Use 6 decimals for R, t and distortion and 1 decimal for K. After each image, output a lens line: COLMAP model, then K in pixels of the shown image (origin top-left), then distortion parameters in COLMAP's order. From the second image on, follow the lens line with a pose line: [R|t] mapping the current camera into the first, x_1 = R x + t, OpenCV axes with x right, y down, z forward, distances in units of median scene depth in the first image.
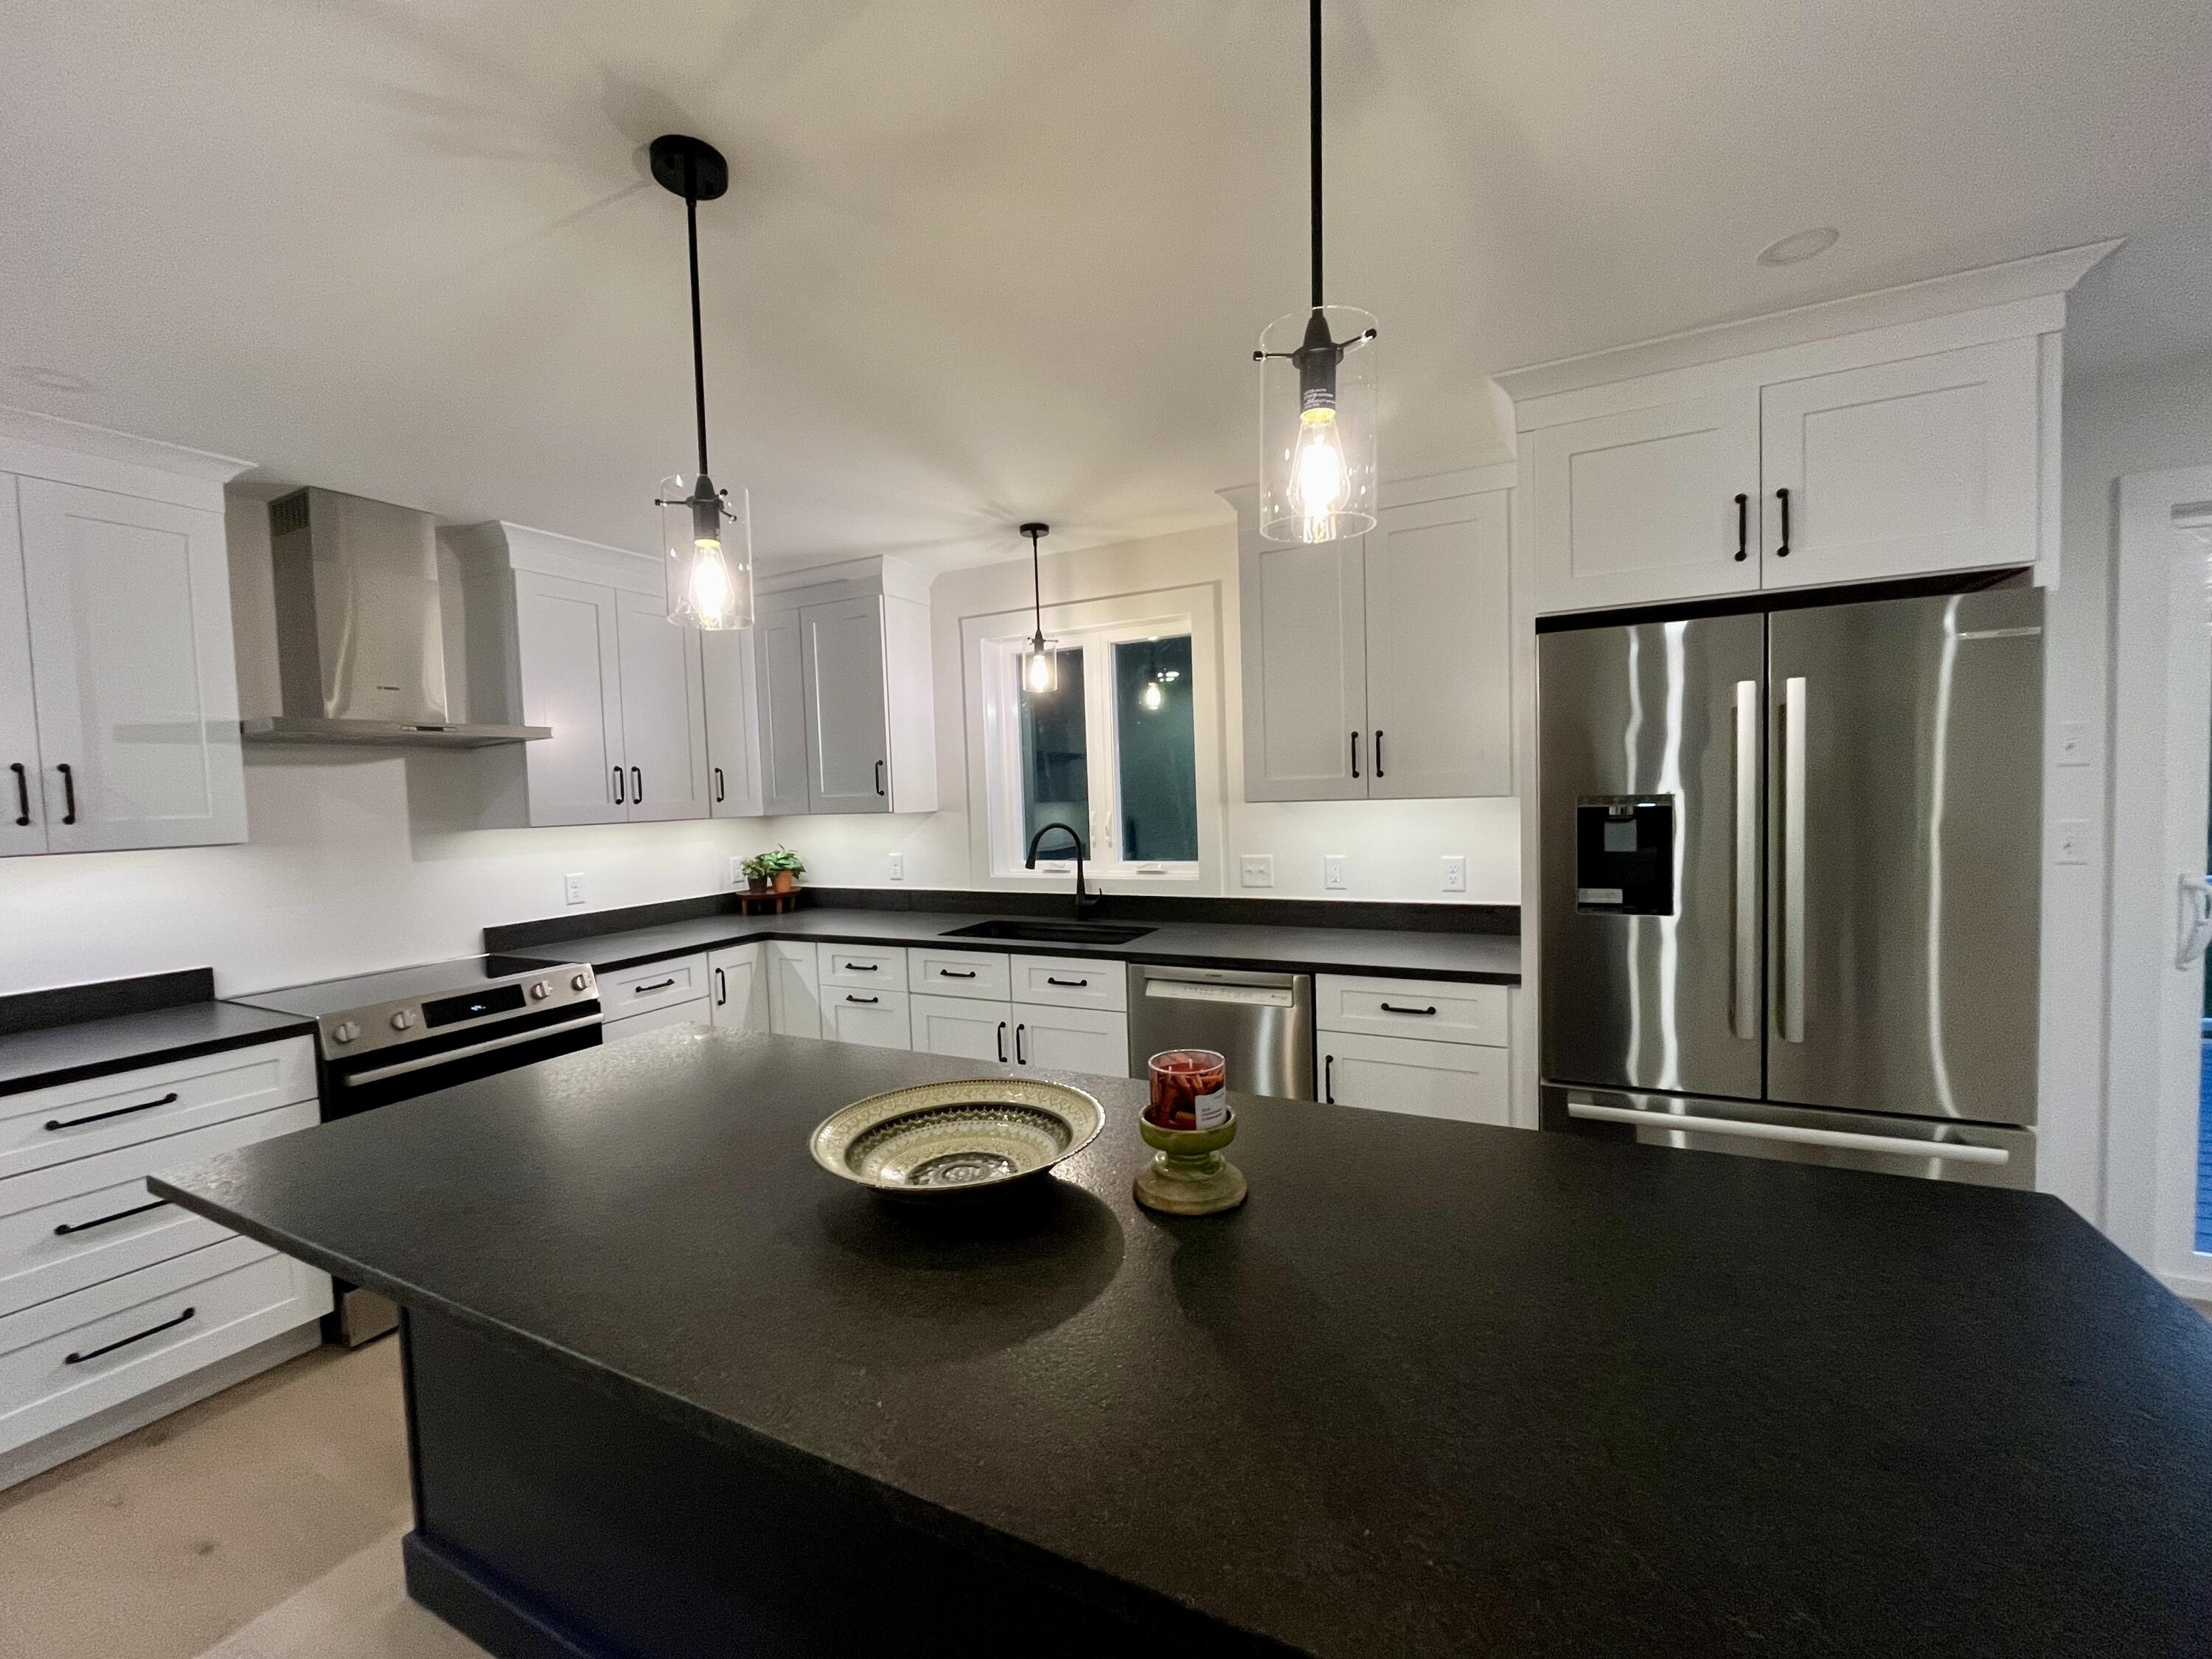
lens RADIAL K [[900.7, 0, 1098.7], [0, 900.7, 838.4], [0, 0, 1]] dist [-0.000961, -0.000183]
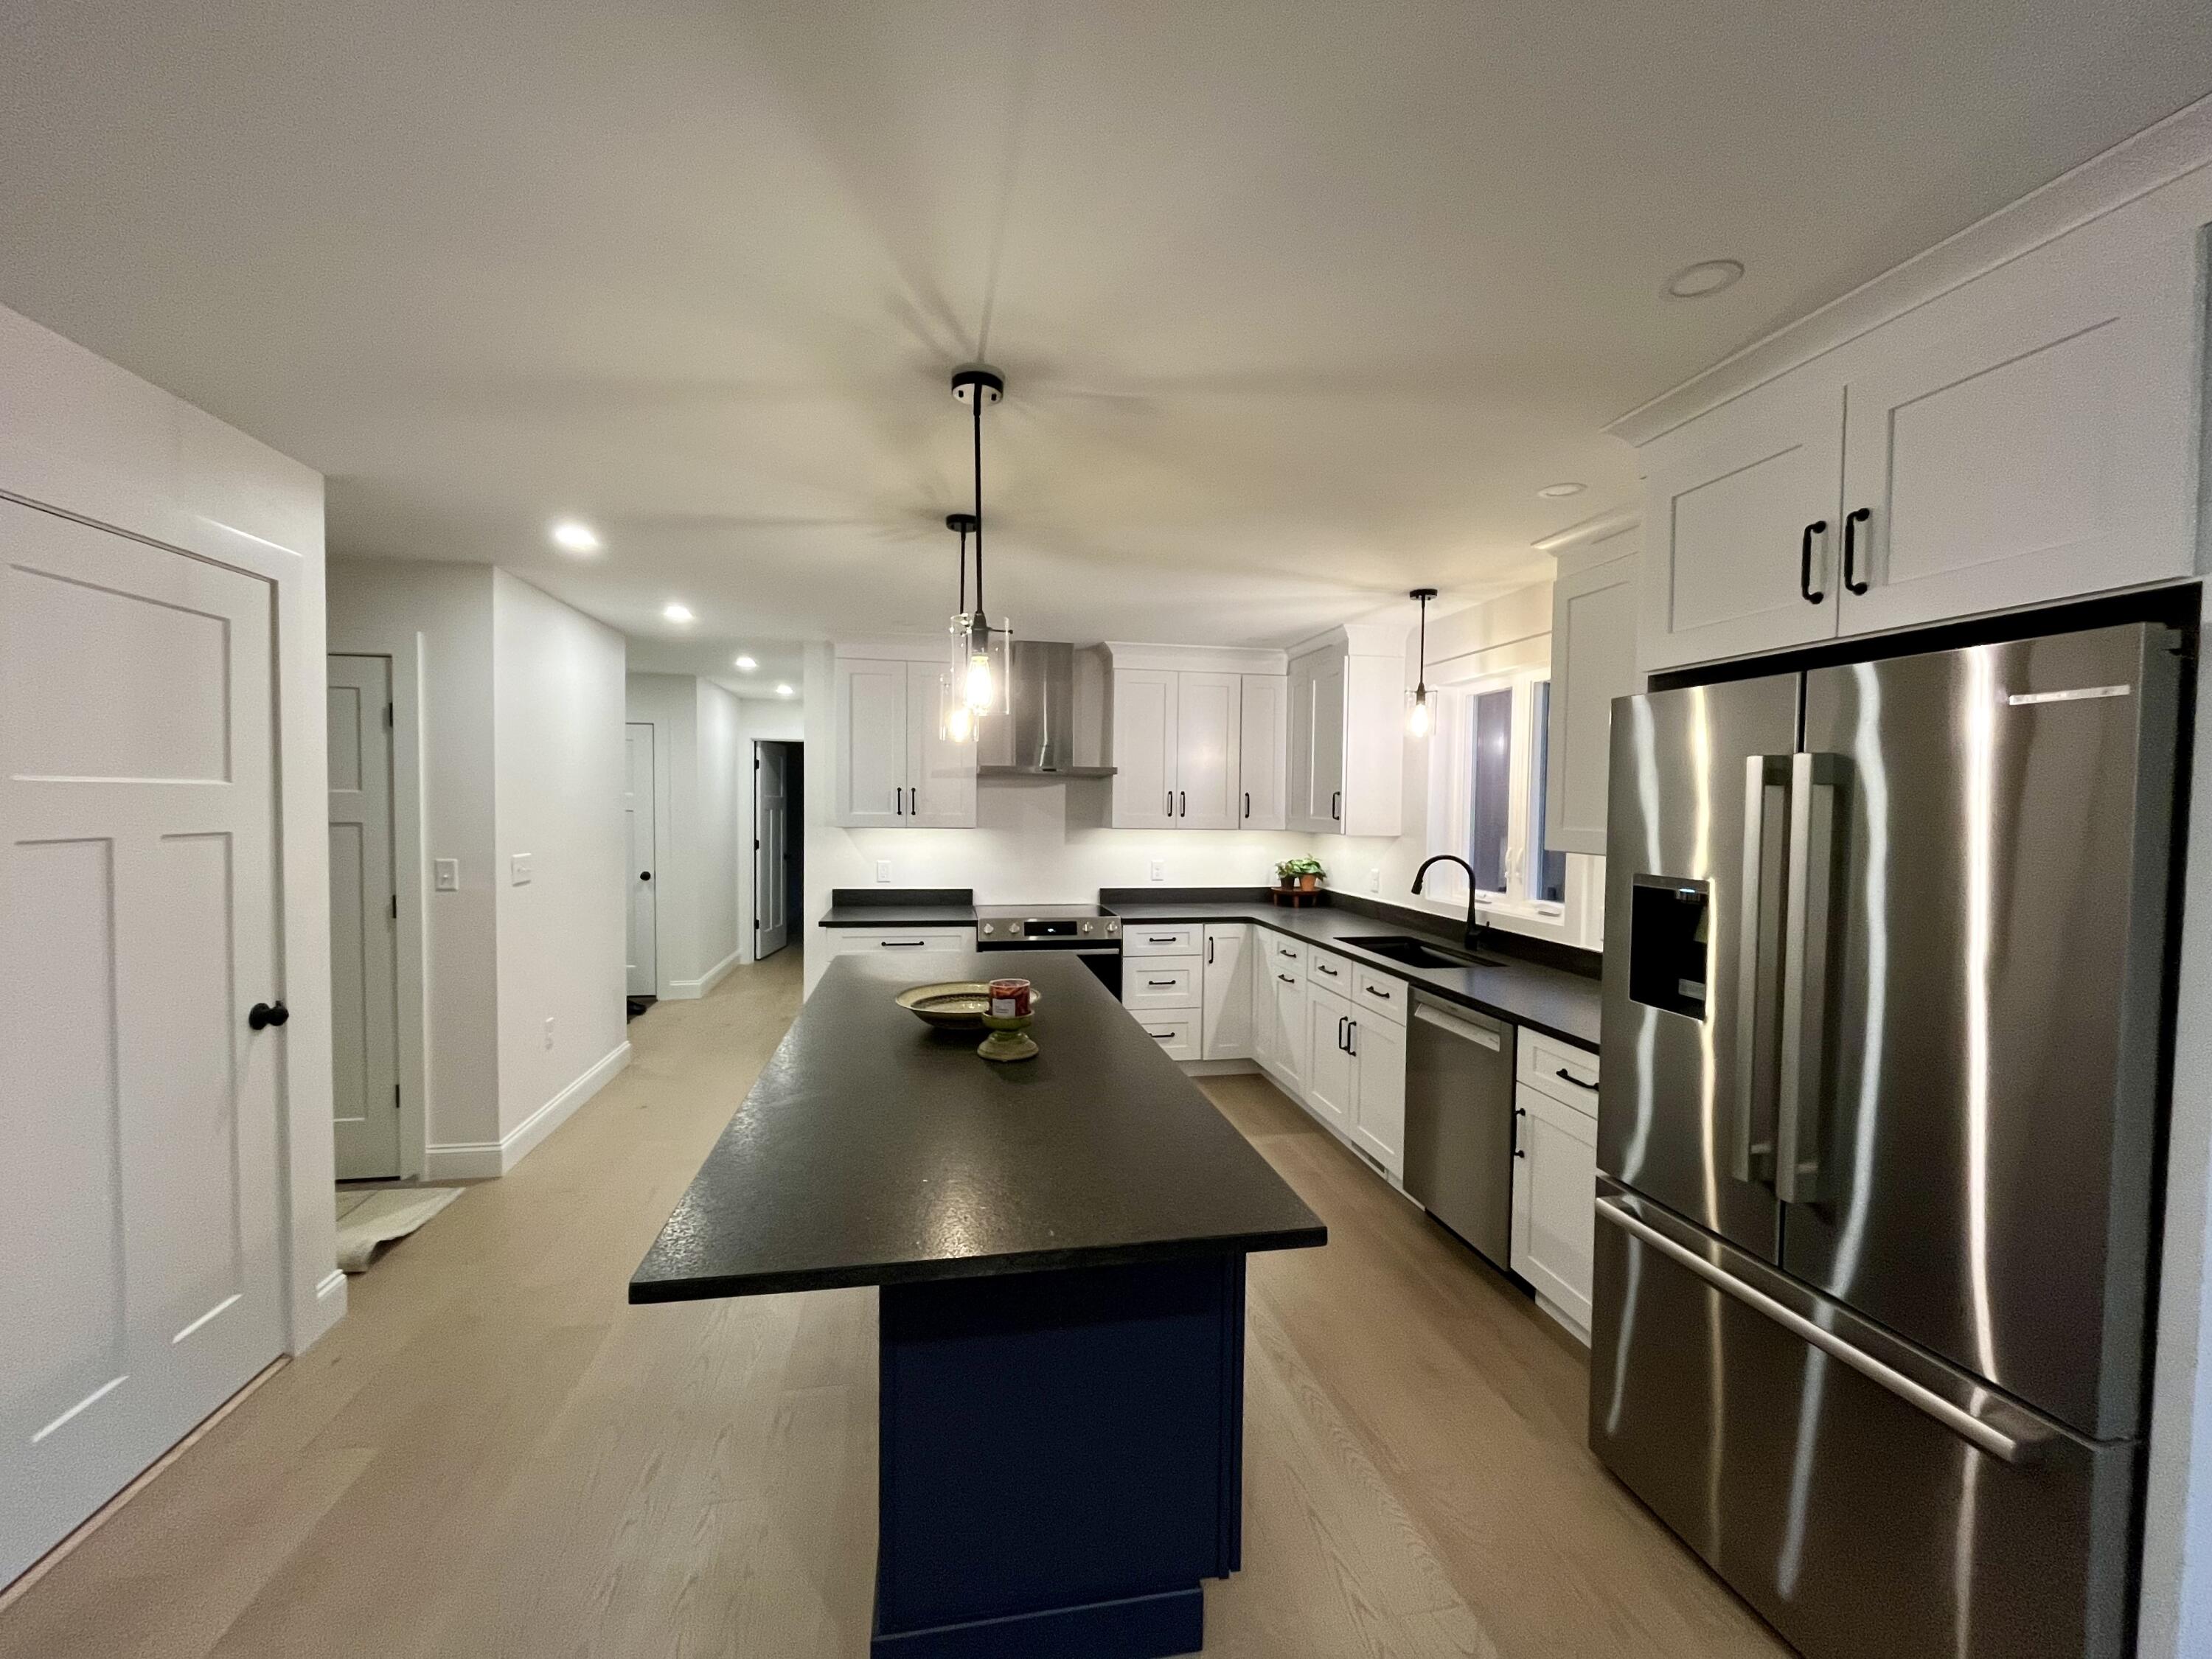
lens RADIAL K [[900.7, 0, 1107.2], [0, 900.7, 830.8], [0, 0, 1]] dist [-0.000961, -0.000183]
pose [[0.610648, 0.067684, -0.789004, 0.572978], [-0.075489, 0.996779, 0.027083, -0.045986], [0.788296, 0.043023, 0.613790, 0.005984]]
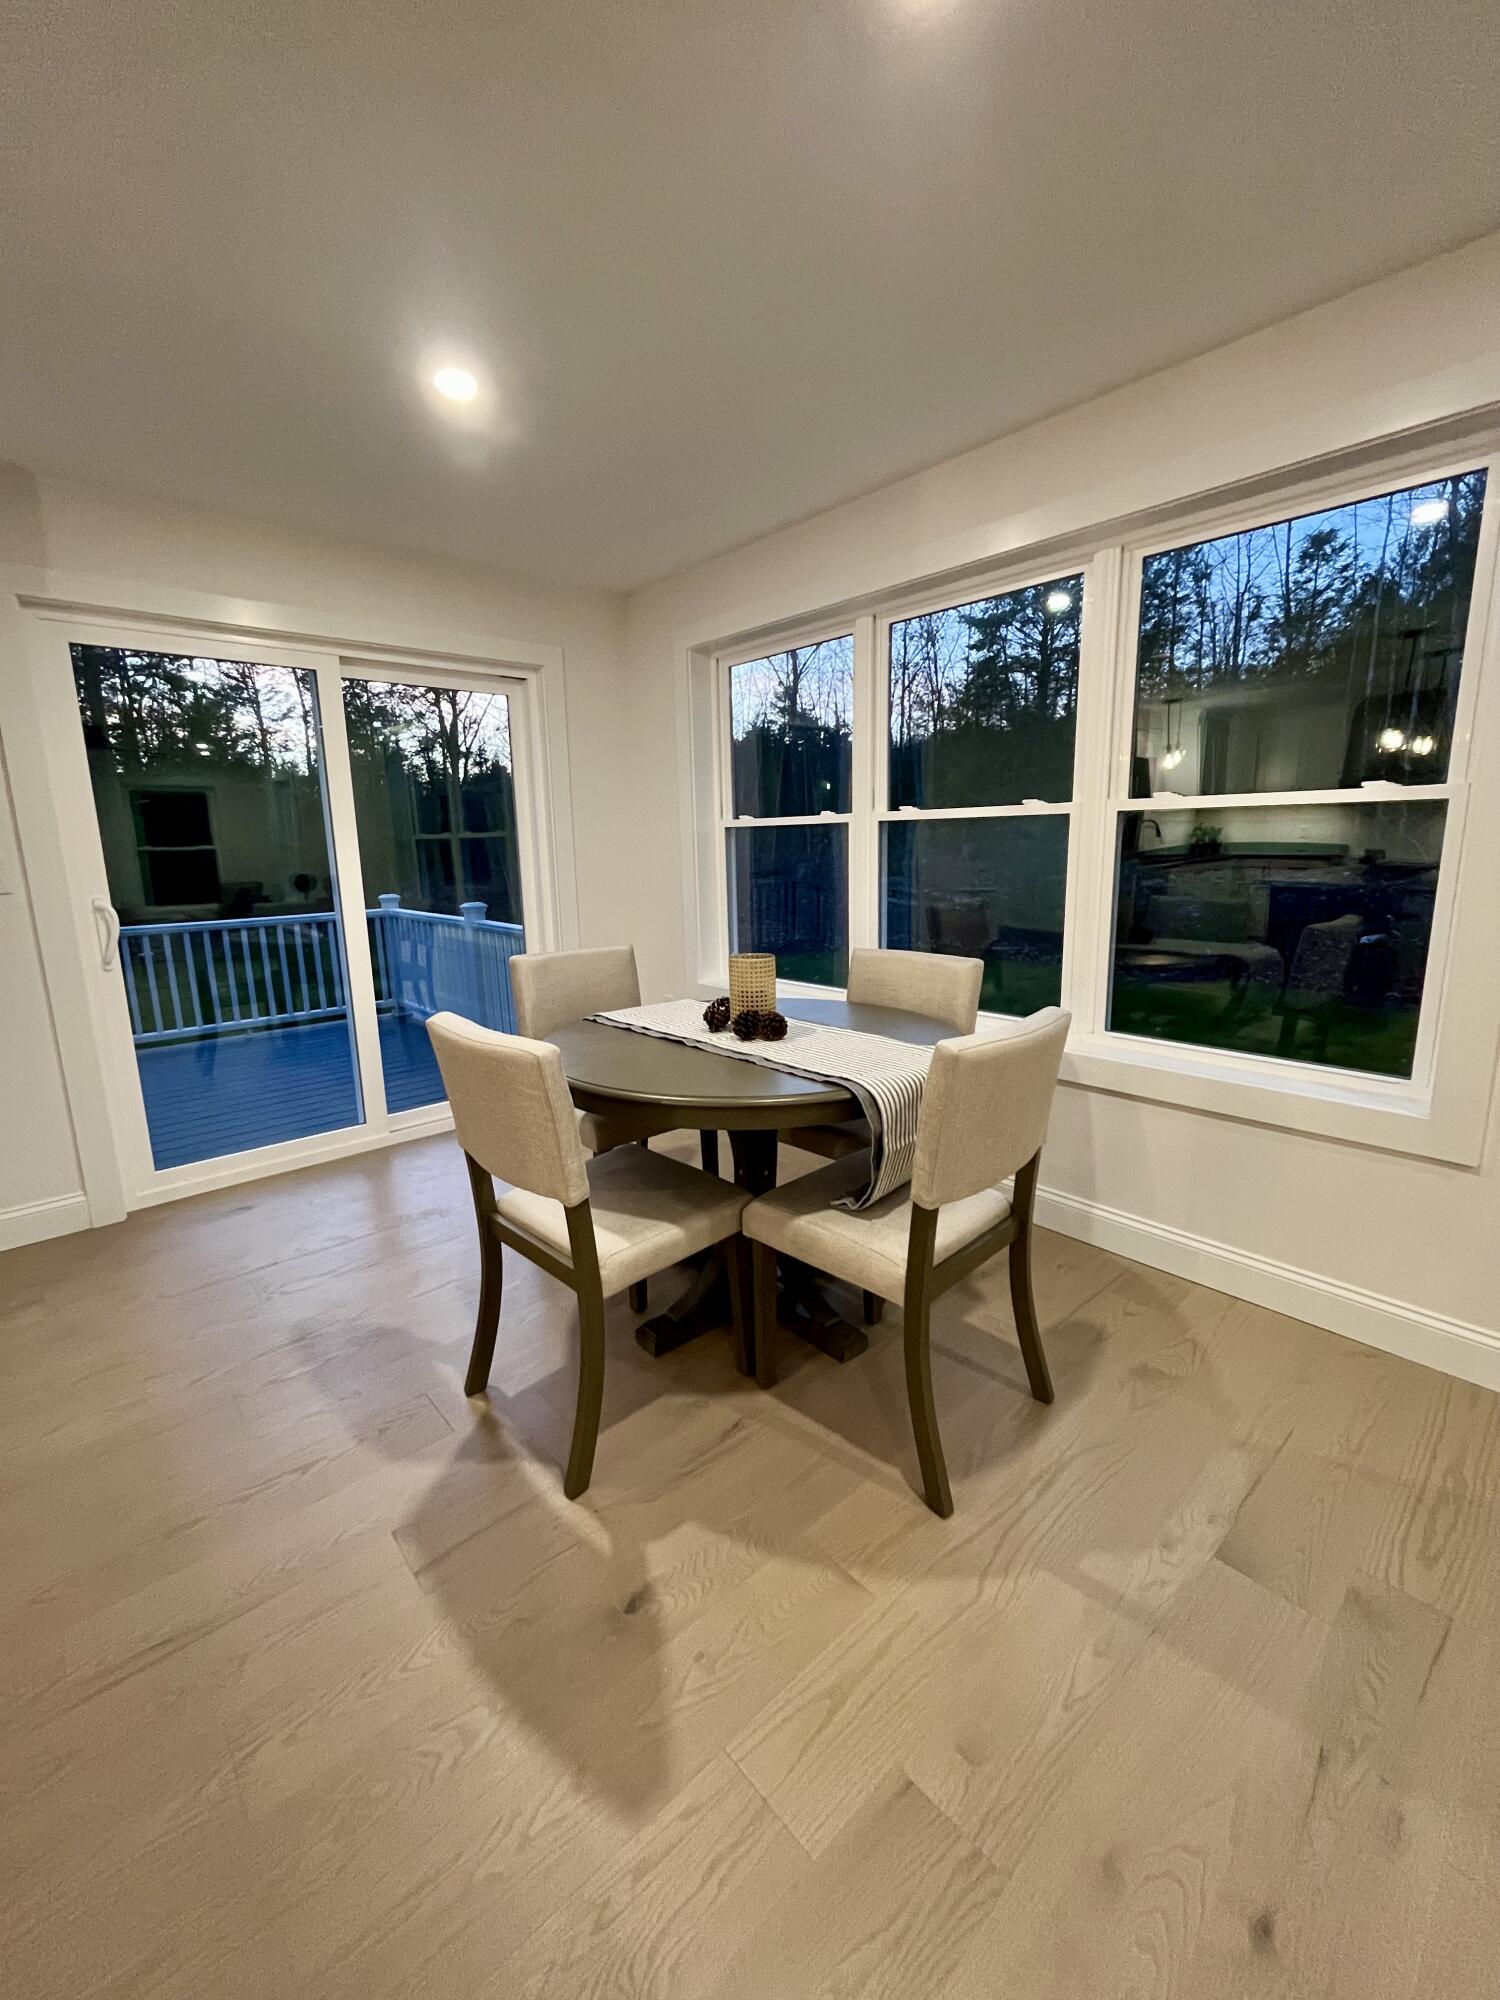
lens RADIAL K [[814.4, 0, 745.9], [0, 814.4, 1003.1], [0, 0, 1]] dist [-0.000961, -0.000183]
pose [[0.359833, -0.155267, 0.920007, 0.294841], [0.054664, 0.987870, 0.145340, 0.046937], [-0.931414, -0.002007, 0.363956, -0.214539]]
